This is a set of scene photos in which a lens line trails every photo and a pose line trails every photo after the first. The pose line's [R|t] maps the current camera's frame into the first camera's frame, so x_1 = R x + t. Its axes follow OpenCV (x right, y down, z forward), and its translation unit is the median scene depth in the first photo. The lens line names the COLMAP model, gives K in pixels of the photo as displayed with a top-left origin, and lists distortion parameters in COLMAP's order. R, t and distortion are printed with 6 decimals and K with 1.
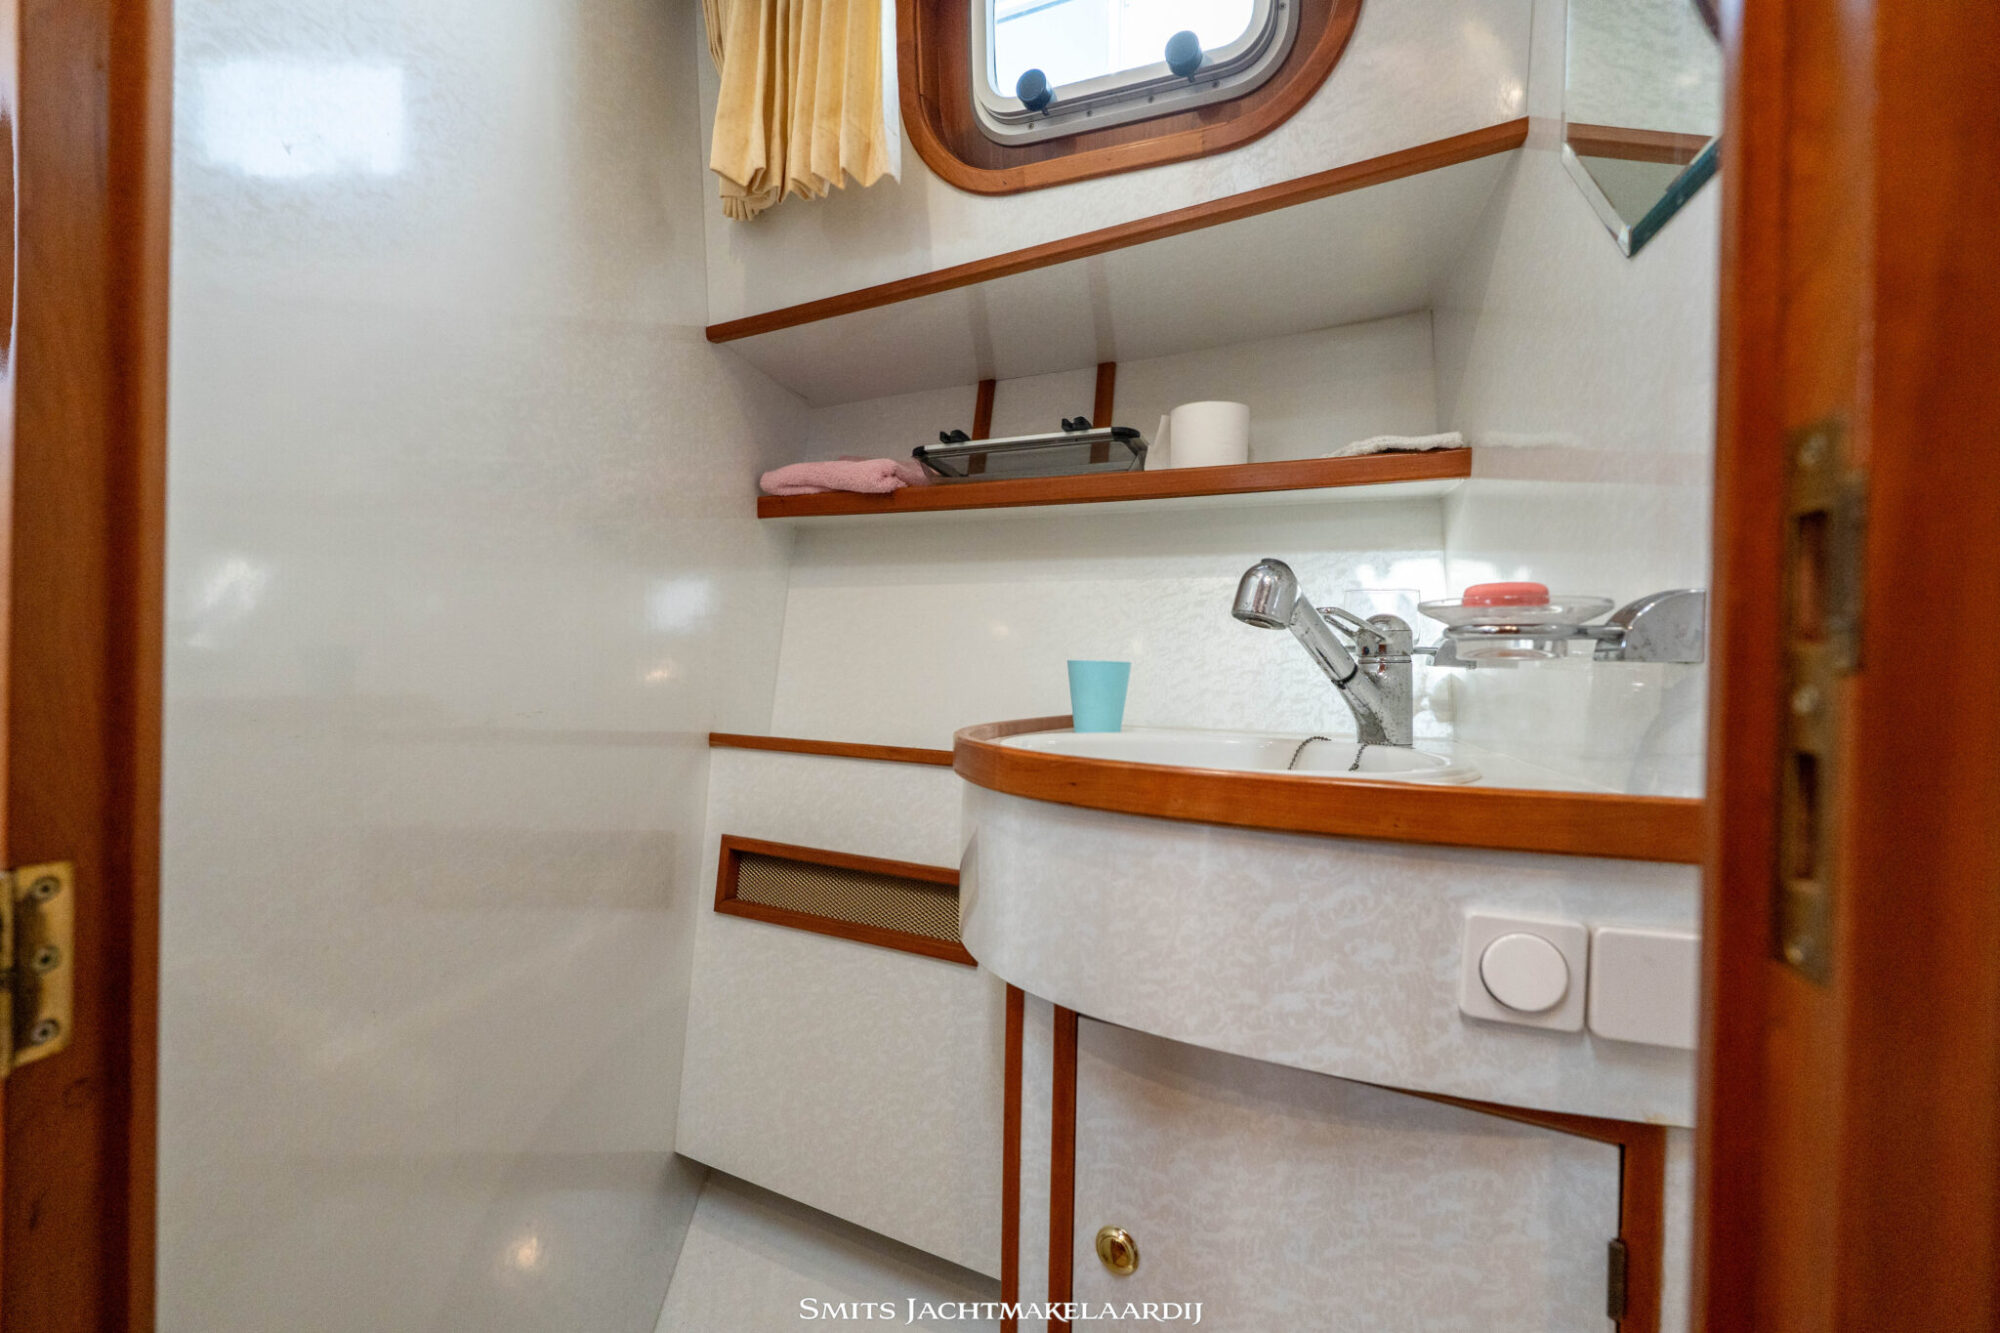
lens RADIAL K [[912.6, 0, 998.3], [0, 912.6, 661.7], [0, 0, 1]] dist [0.001497, -0.000397]
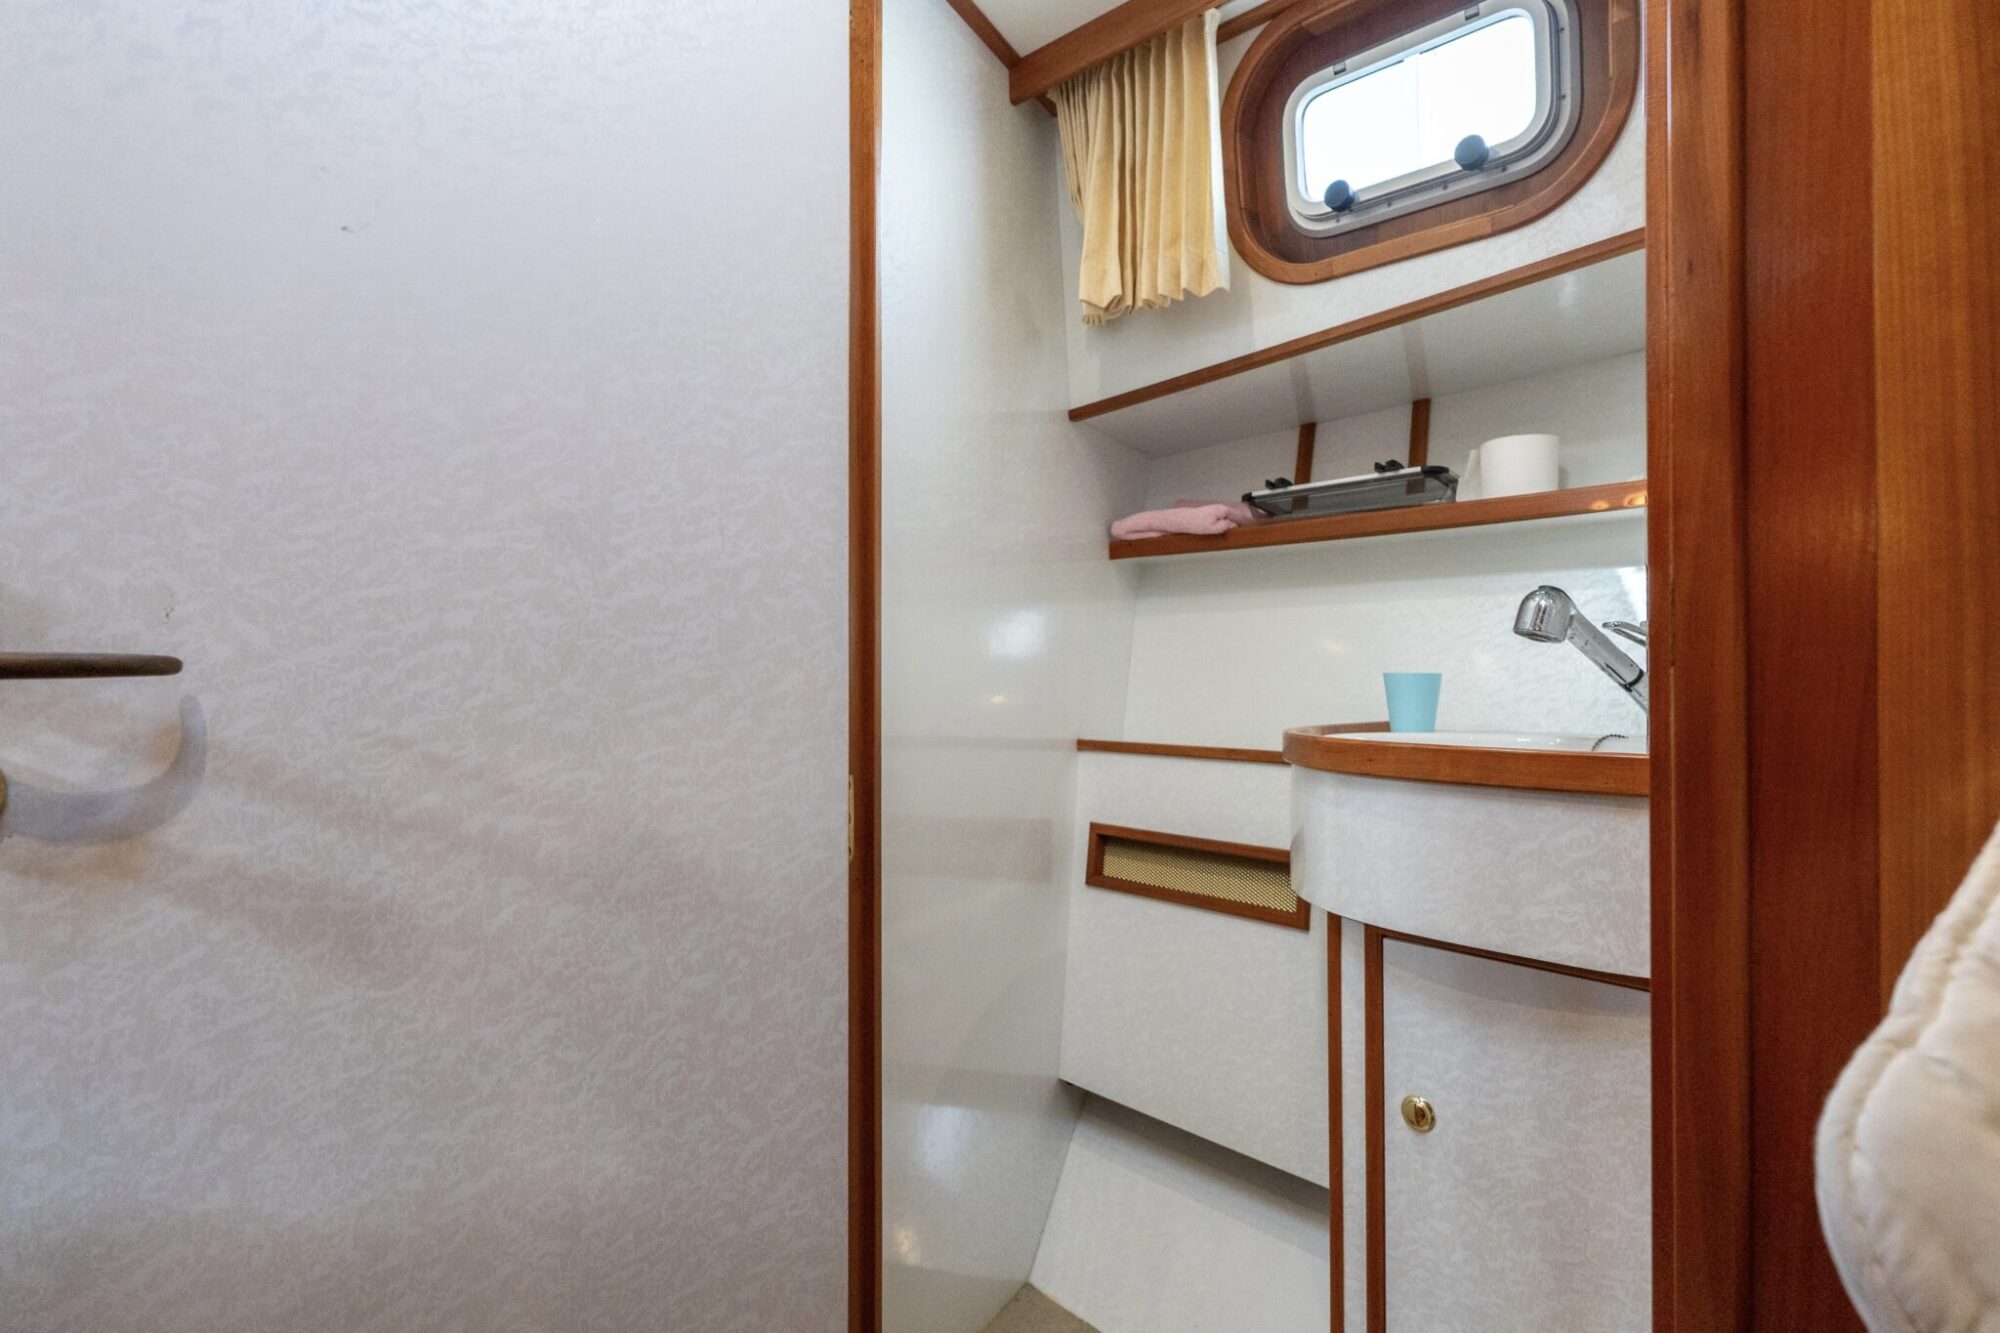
lens RADIAL K [[1023.6, 0, 1010.7], [0, 1023.6, 673.2], [0, 0, 1]] dist [-0.002289, -0.003784]
pose [[0.951817, -0.023544, -0.305763, 0.022812], [0.020741, 0.999708, -0.012414, 0.005184], [0.305966, 0.005474, 0.952027, -0.392160]]
